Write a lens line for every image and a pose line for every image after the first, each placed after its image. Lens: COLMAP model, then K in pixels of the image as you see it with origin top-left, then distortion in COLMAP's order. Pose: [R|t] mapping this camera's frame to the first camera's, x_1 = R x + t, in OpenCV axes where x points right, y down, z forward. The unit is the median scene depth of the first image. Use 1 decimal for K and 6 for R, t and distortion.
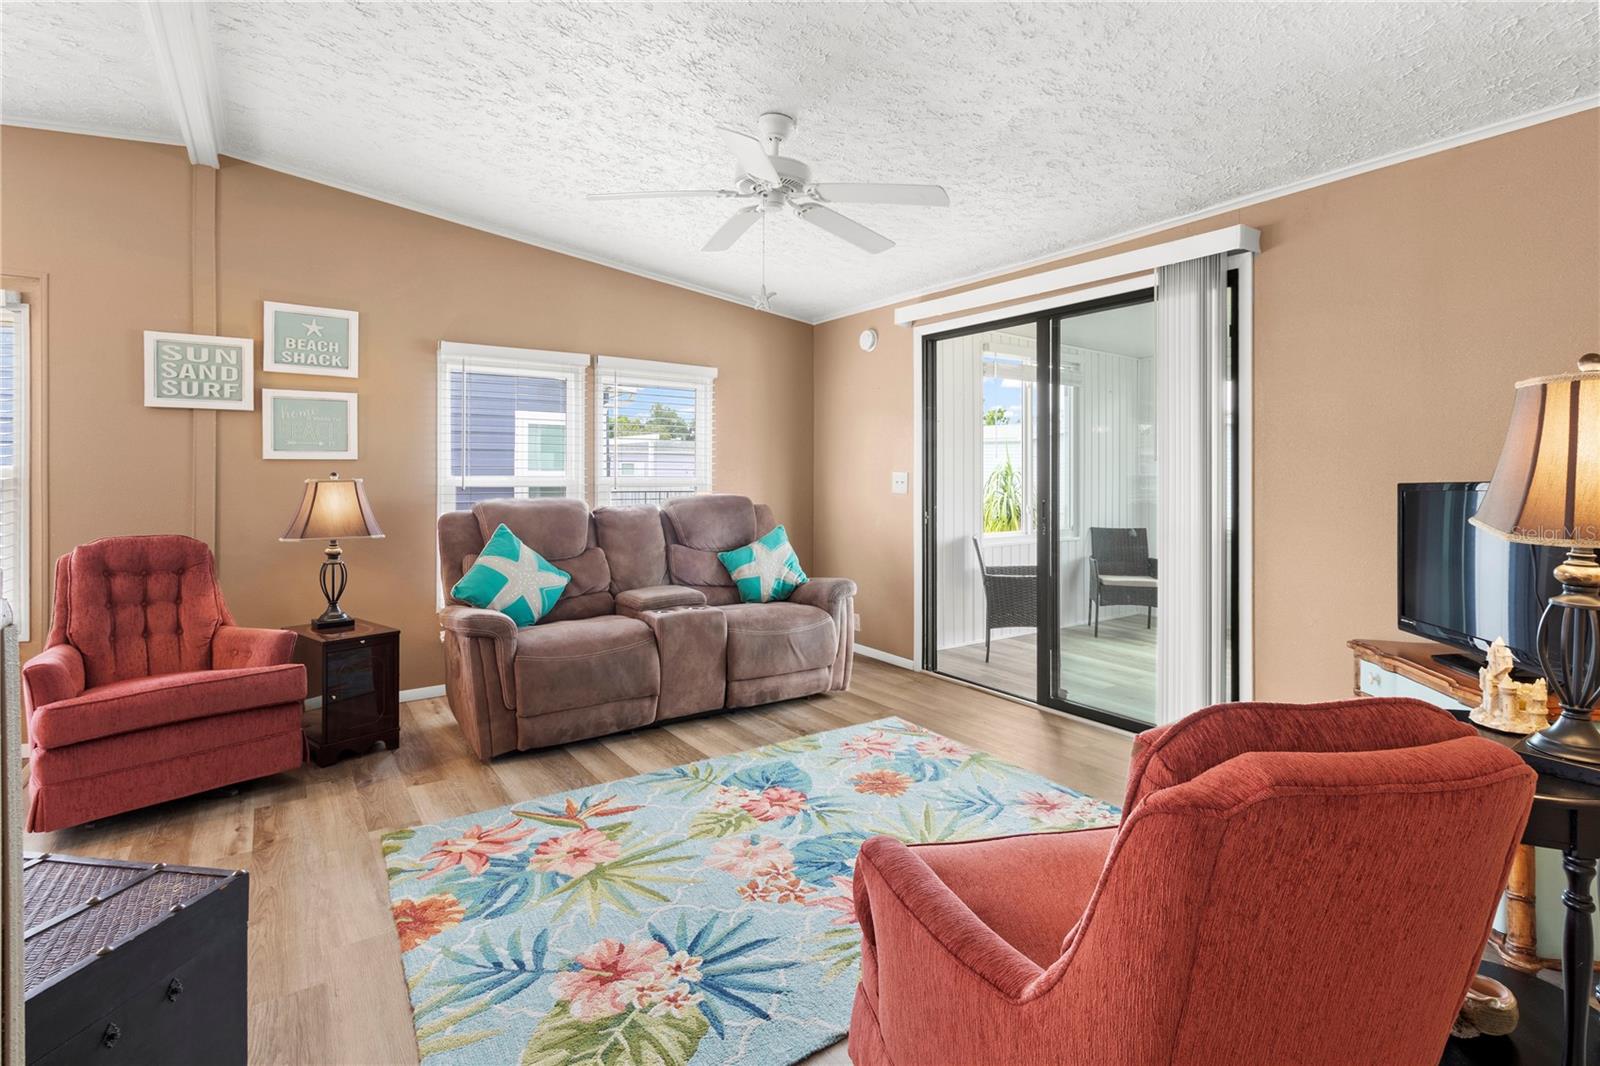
lens RADIAL K [[751.8, 0, 793.7], [0, 751.8, 474.1], [0, 0, 1]] dist [0.001613, 0.000792]
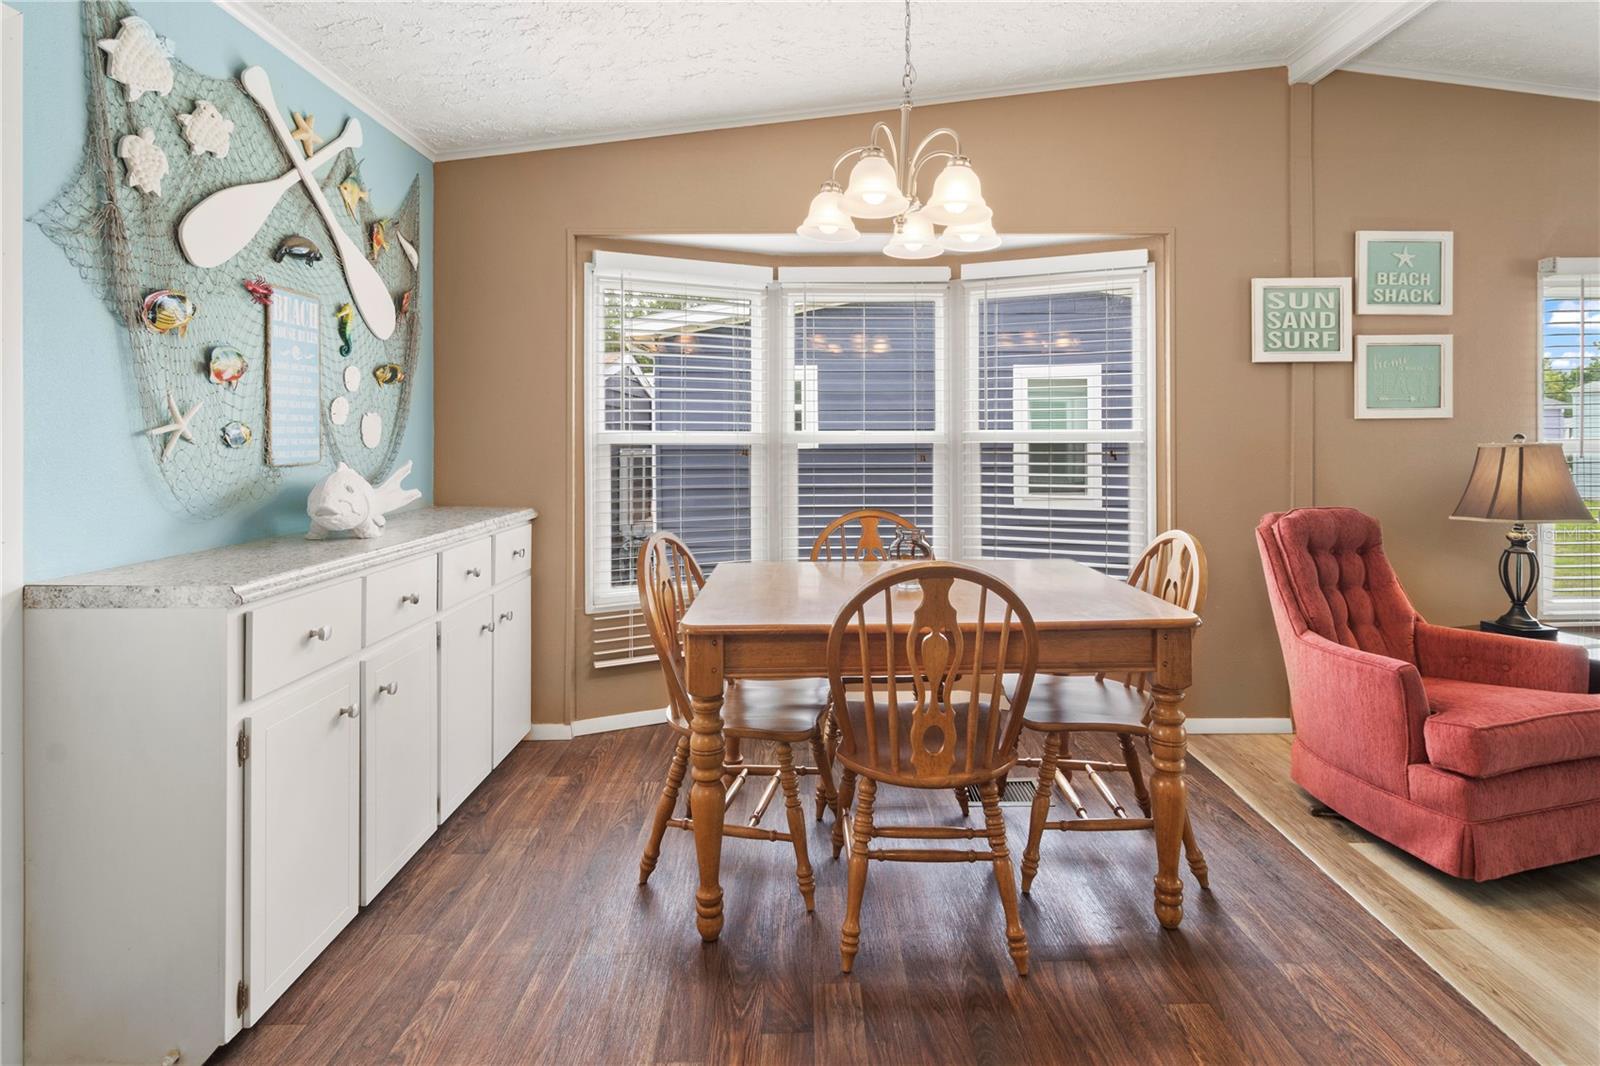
lens RADIAL K [[760.9, 0, 816.8], [0, 760.9, 436.4], [0, 0, 1]] dist [0.004272, 0.000486]
pose [[0.821873, -0.005690, -0.569643, -0.819470], [0.004581, 0.999984, -0.003378, 0.000136], [0.569653, 0.000167, 0.821886, -0.054830]]
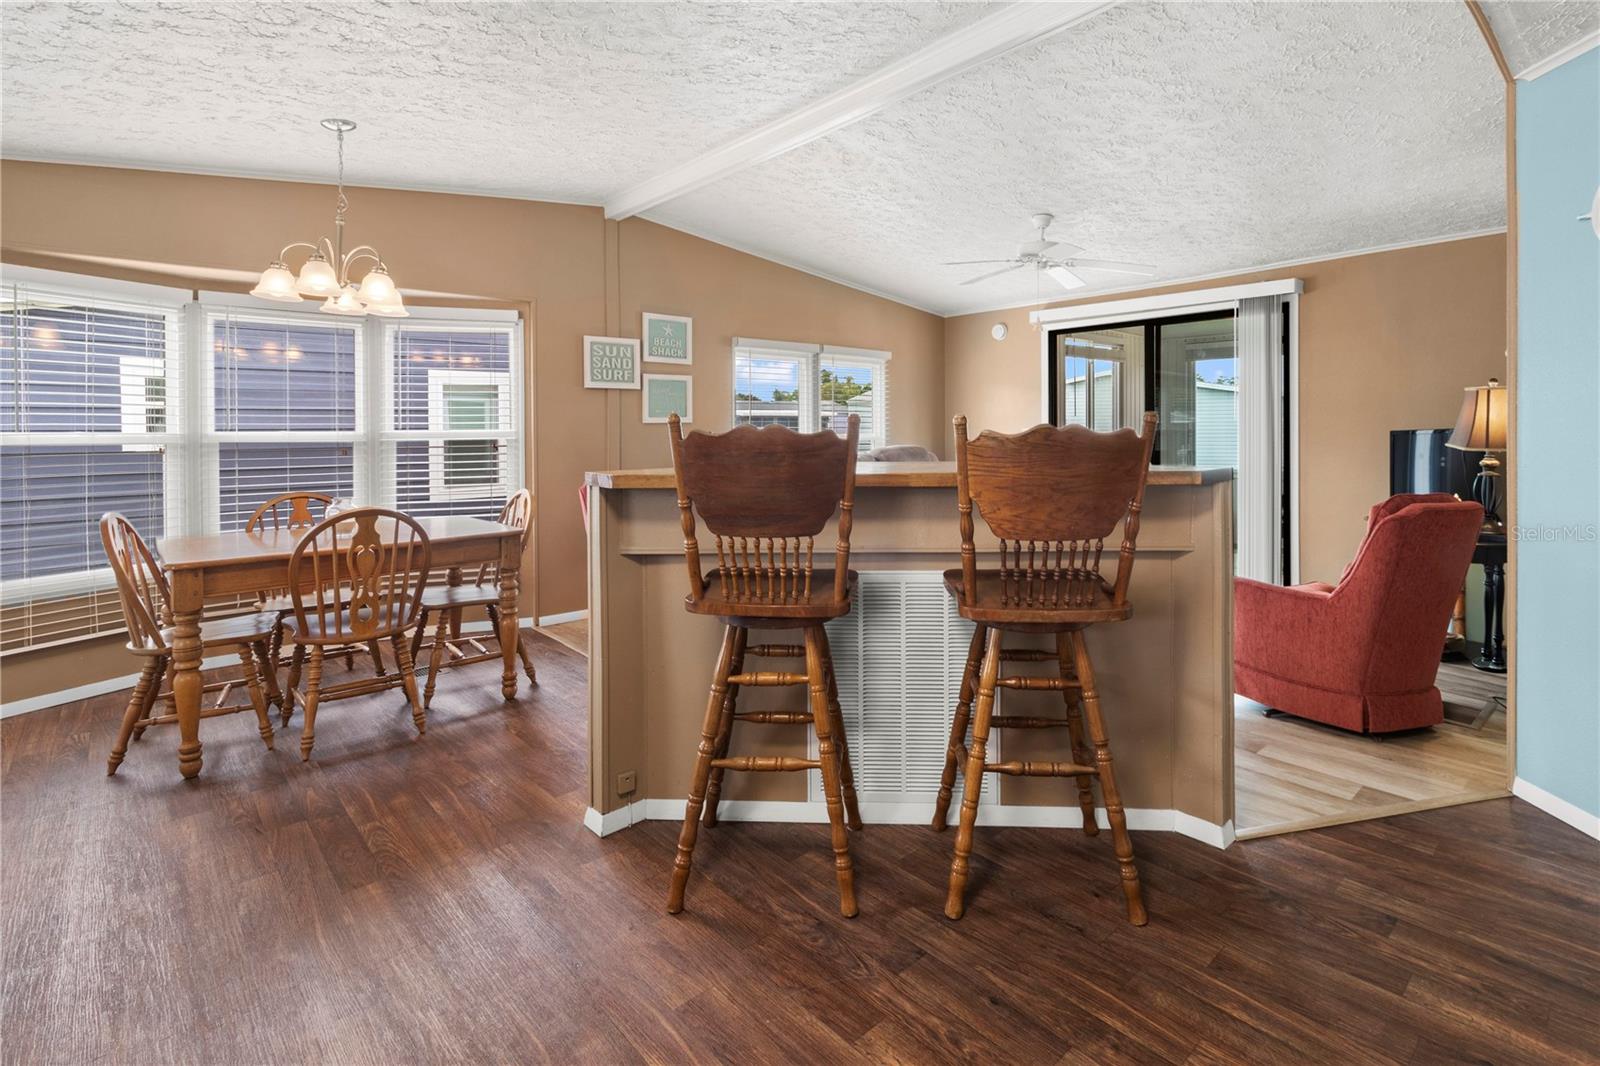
lens RADIAL K [[760.9, 0, 816.8], [0, 760.9, 436.4], [0, 0, 1]] dist [0.004272, 0.000486]
pose [[0.993857, -0.011489, 0.110073, -0.615762], [0.010903, 0.999923, 0.005924, 0.000460], [-0.110133, -0.004687, 0.993906, -0.540416]]
